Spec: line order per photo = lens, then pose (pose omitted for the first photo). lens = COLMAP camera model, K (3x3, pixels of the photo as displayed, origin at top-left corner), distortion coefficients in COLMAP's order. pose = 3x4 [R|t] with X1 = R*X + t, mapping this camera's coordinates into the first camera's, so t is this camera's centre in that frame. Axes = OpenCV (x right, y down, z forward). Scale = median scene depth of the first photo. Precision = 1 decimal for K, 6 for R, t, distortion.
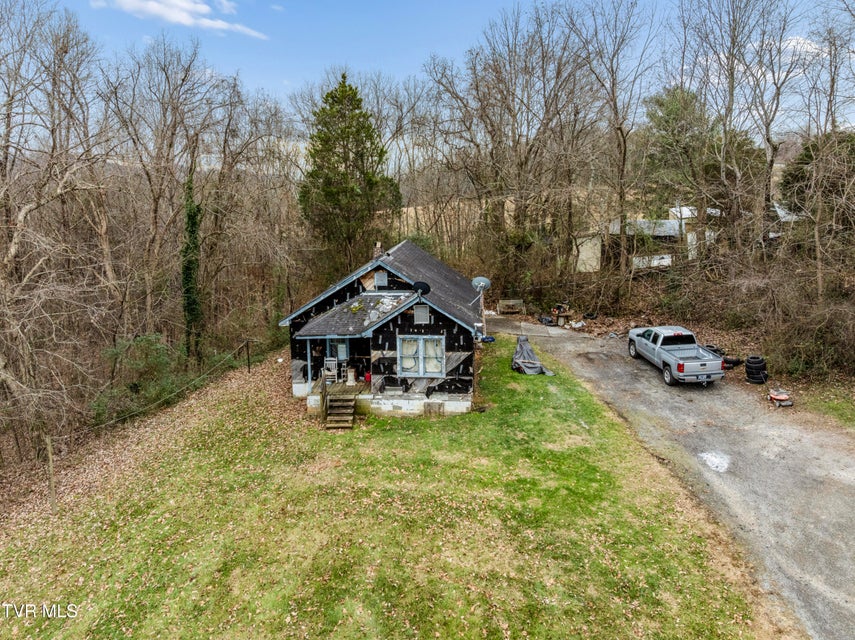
lens RADIAL K [[590.3, 0, 426.4], [0, 590.3, 337.3], [0, 0, 1]] dist [-0.052950, -0.001149]
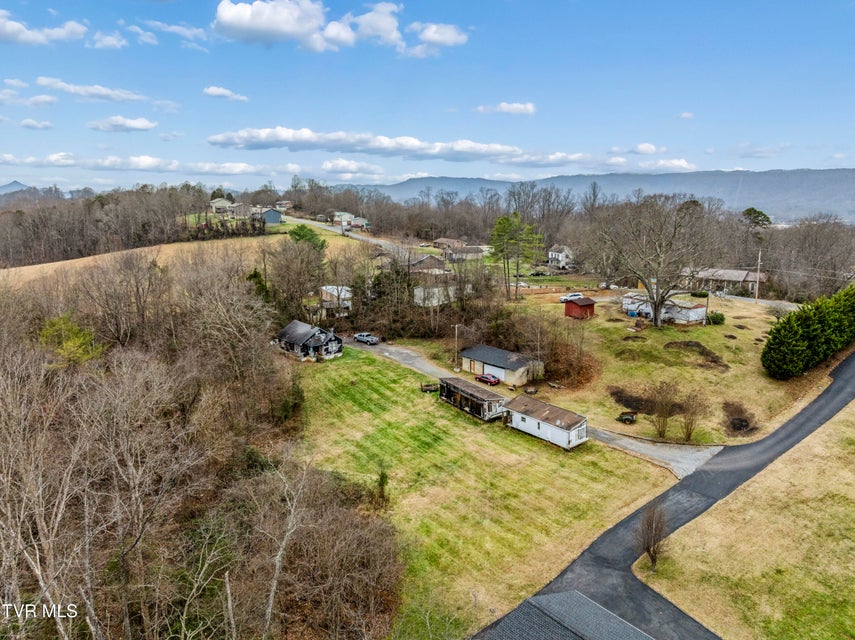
lens RADIAL K [[606.5, 0, 433.8], [0, 606.5, 320.9], [0, 0, 1]] dist [-0.049277, 0.021805]
pose [[0.708159, -0.134504, 0.693123, -2.775965], [0.166398, 0.985829, 0.021298, -0.137535], [-0.686165, 0.100252, 0.720505, -3.114086]]
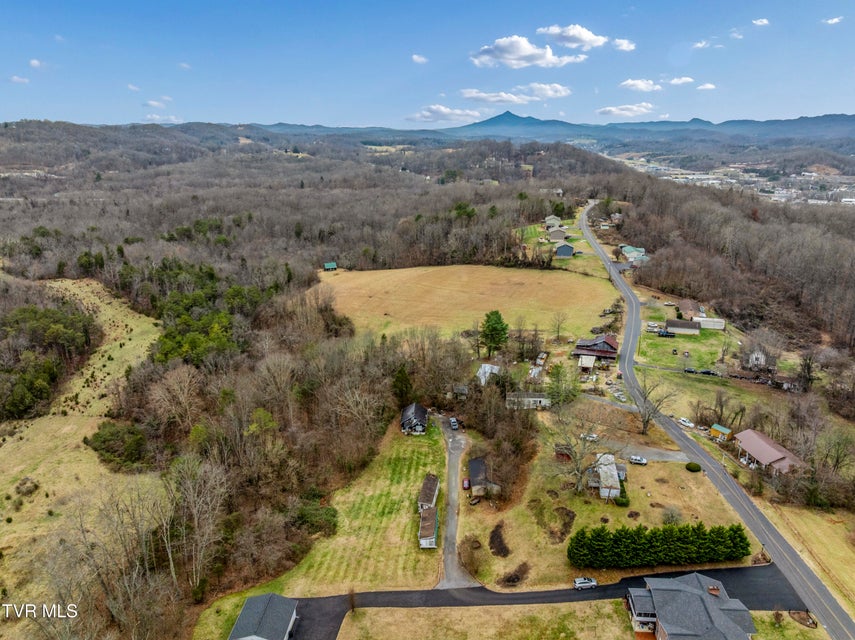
lens RADIAL K [[606.5, 0, 433.8], [0, 606.5, 320.9], [0, 0, 1]] dist [-0.049277, 0.021805]
pose [[0.998027, -0.019516, 0.059679, -0.267453], [0.015441, 0.997566, 0.067998, -1.981338], [-0.060861, -0.066943, 0.995899, -7.155490]]
